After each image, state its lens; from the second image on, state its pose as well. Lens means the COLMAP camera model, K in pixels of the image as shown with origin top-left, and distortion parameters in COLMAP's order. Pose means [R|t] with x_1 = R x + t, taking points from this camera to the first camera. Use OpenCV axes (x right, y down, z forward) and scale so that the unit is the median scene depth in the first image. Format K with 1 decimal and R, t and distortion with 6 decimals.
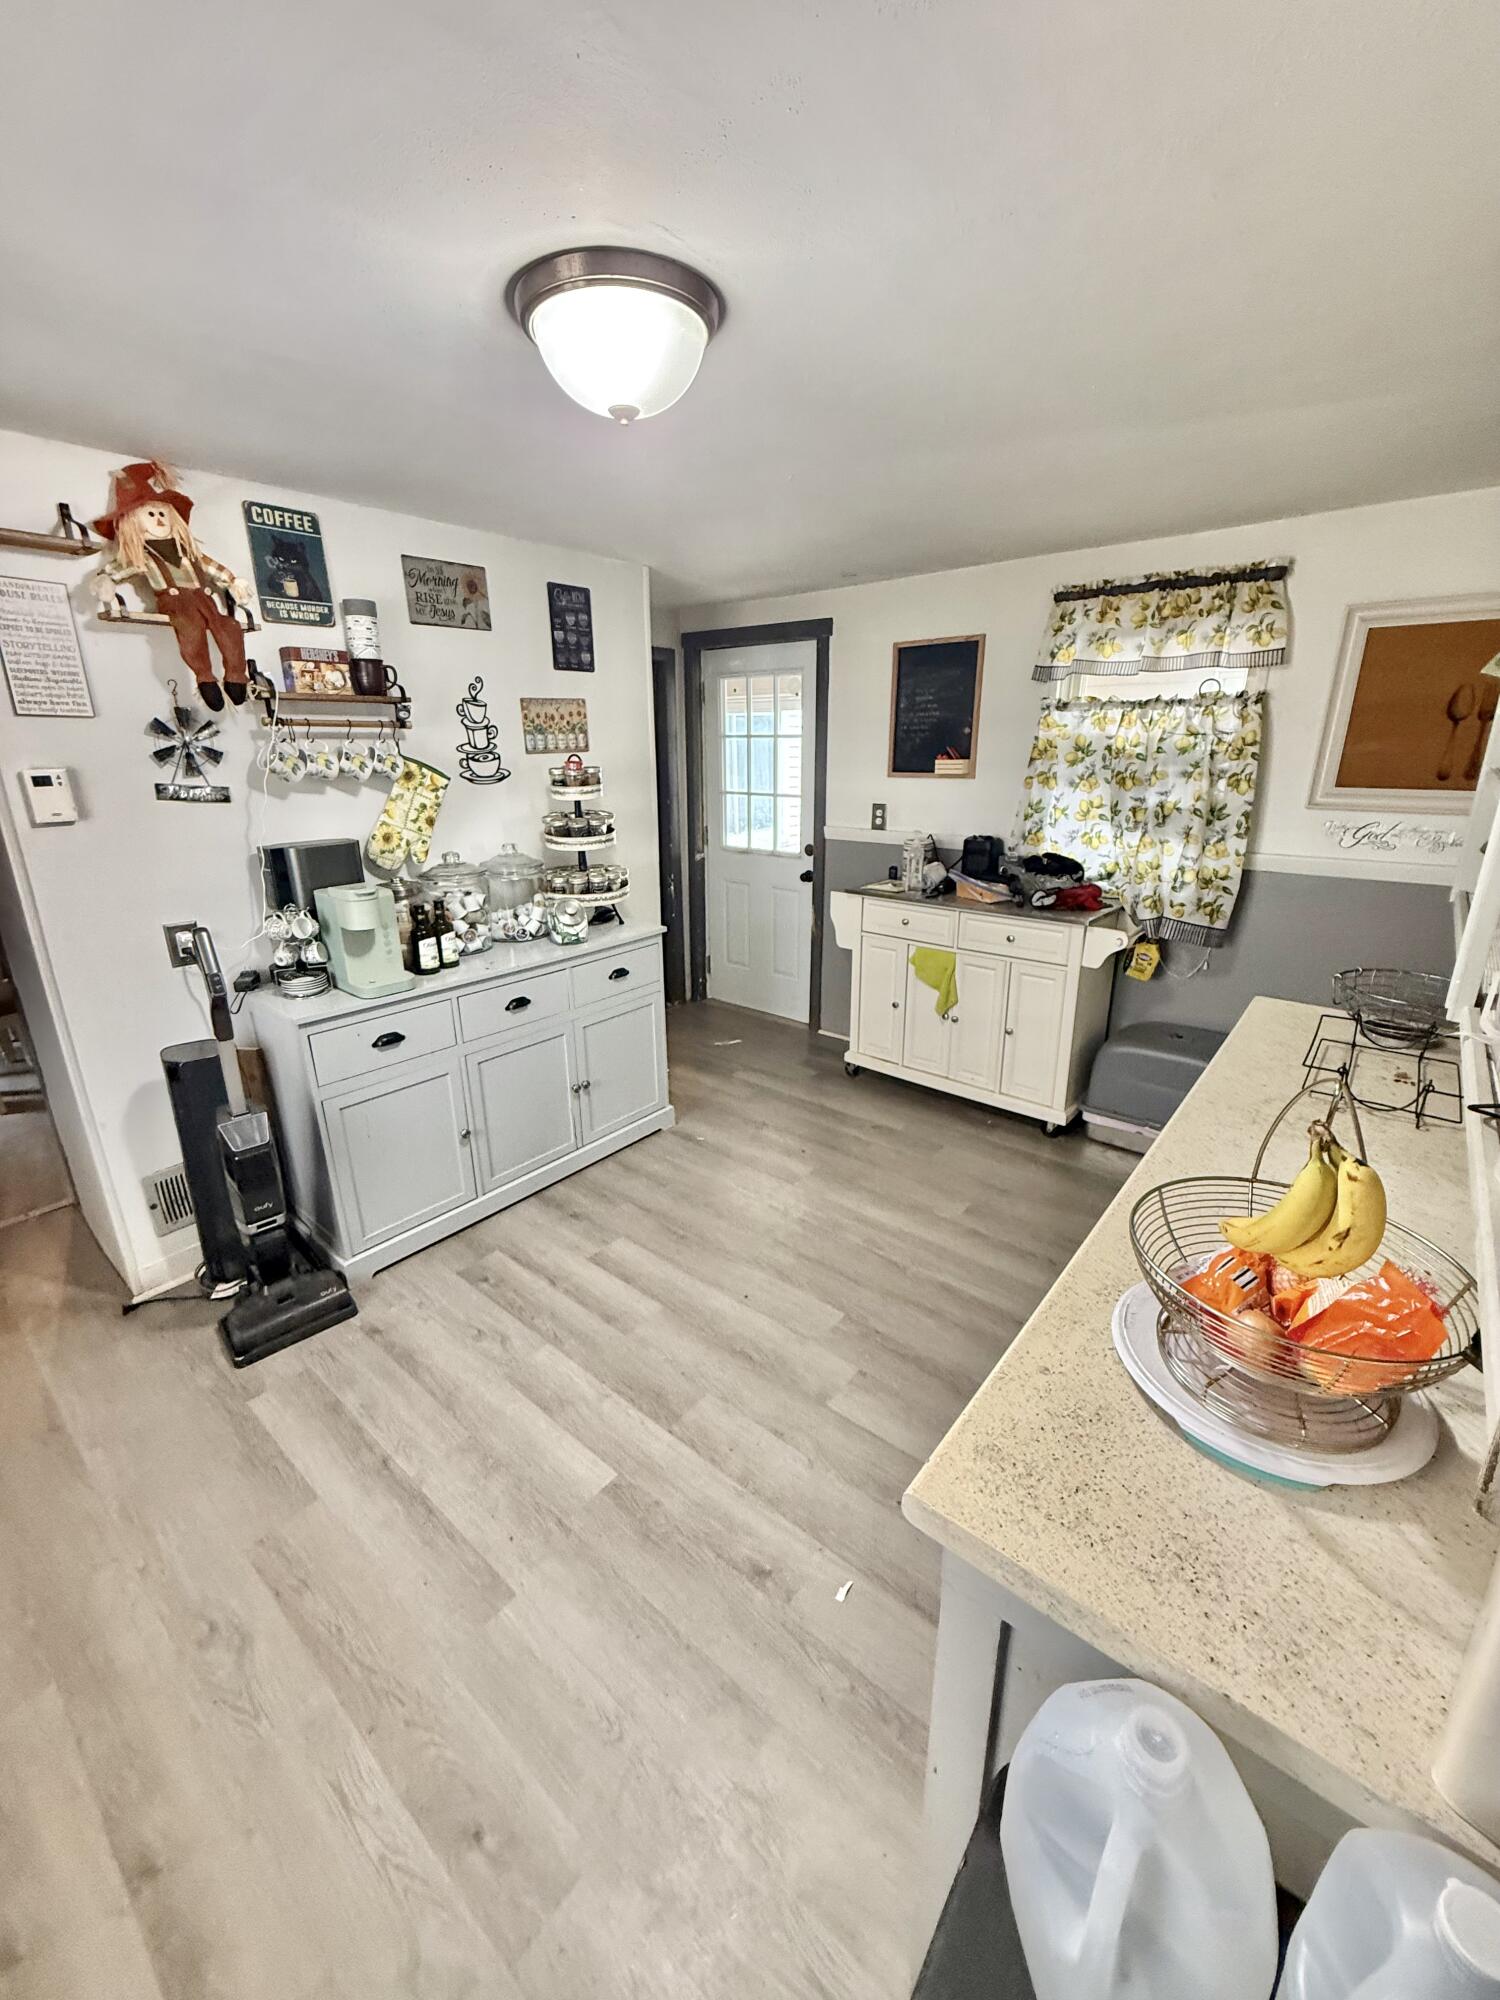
lens RADIAL K [[793.2, 0, 751.6], [0, 793.2, 998.8], [0, 0, 1]] dist [-0.000490, -0.000019]
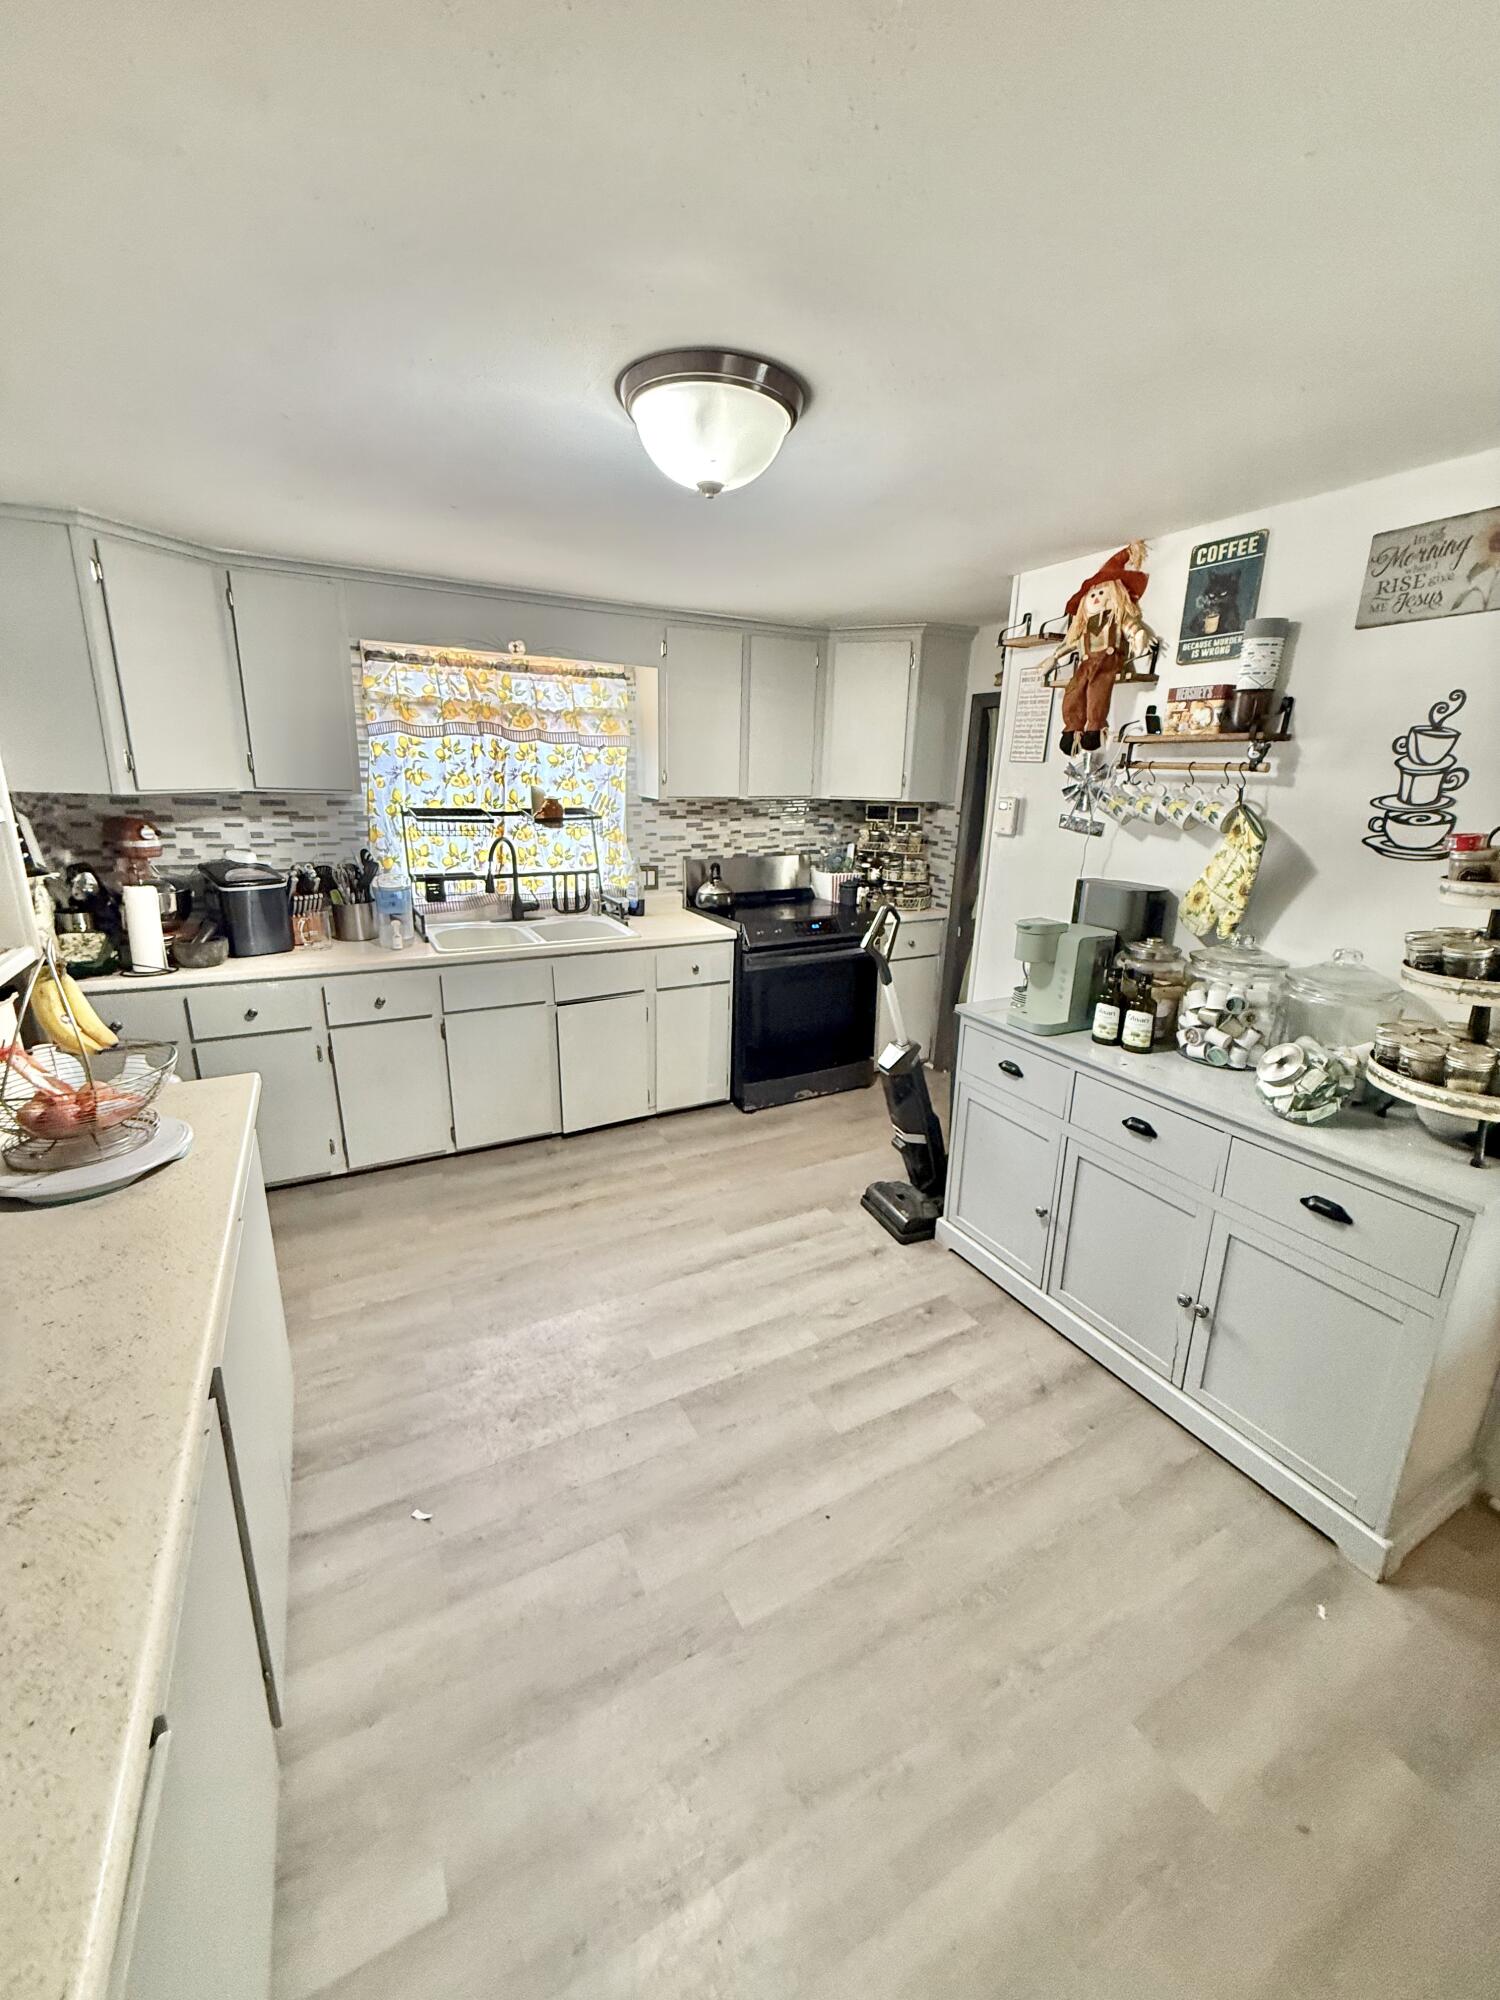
lens RADIAL K [[793.2, 0, 751.6], [0, 793.2, 998.8], [0, 0, 1]] dist [-0.000490, -0.000019]
pose [[-0.383847, 0.253466, -0.887928, 0.539860], [-0.304013, 0.873290, 0.380711, -0.304452], [0.871916, 0.416076, -0.258153, 0.898272]]
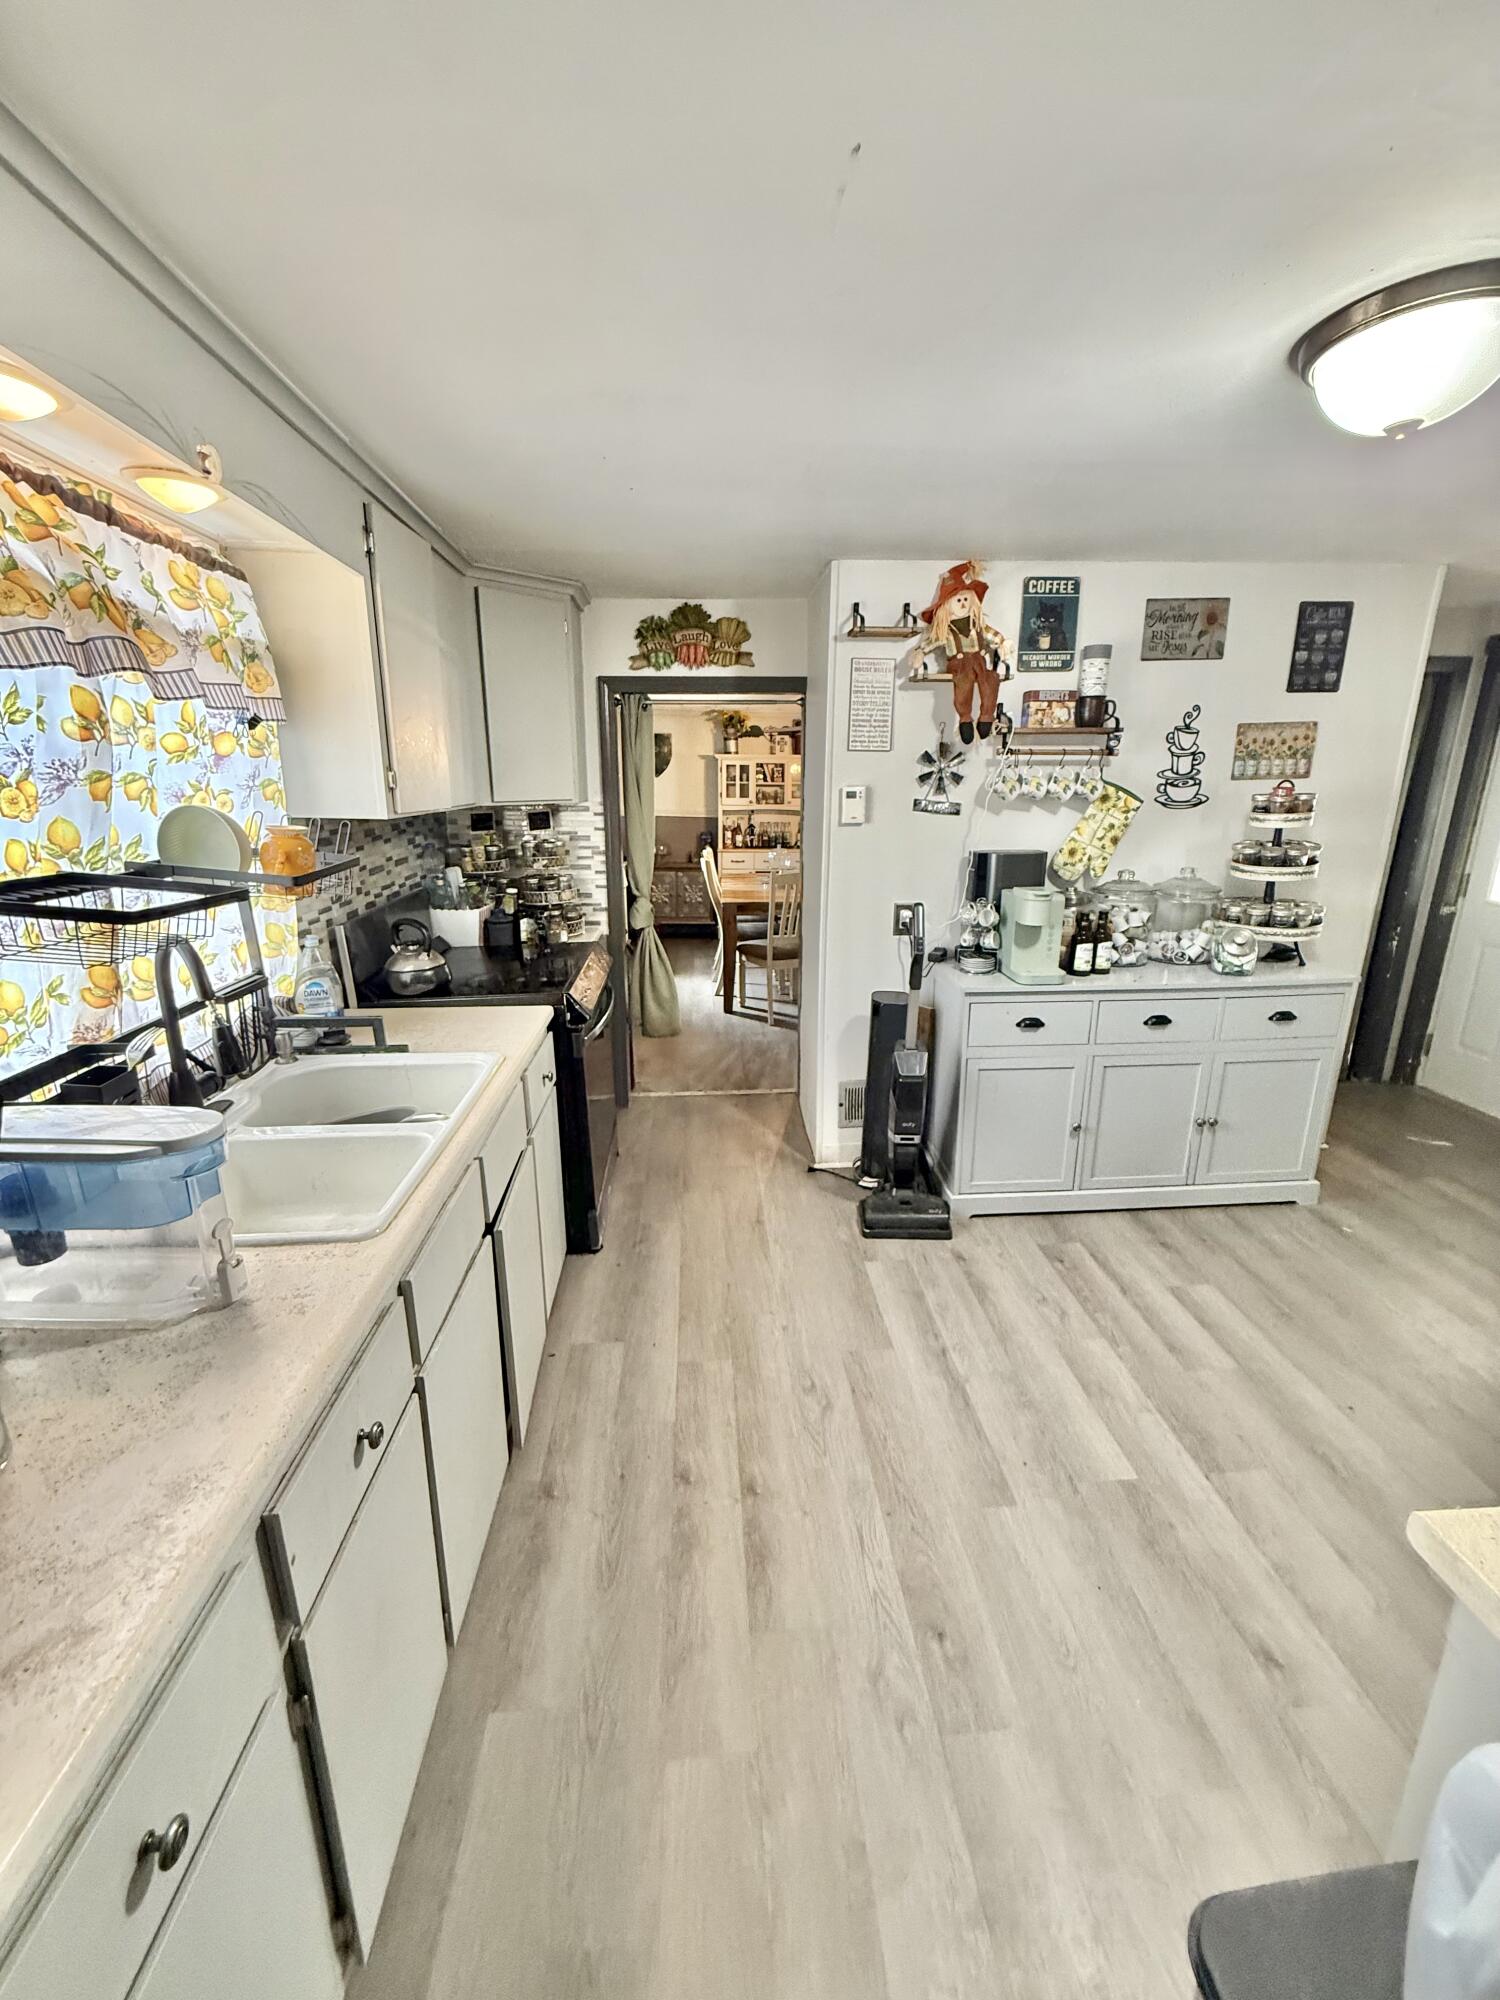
lens RADIAL K [[793.2, 0, 751.6], [0, 793.2, 998.8], [0, 0, 1]] dist [-0.000490, -0.000019]
pose [[0.686551, 0.193167, -0.700952, 0.061270], [-0.221113, 0.973871, 0.051808, 0.044984], [0.692644, 0.119420, 0.711324, -0.098415]]
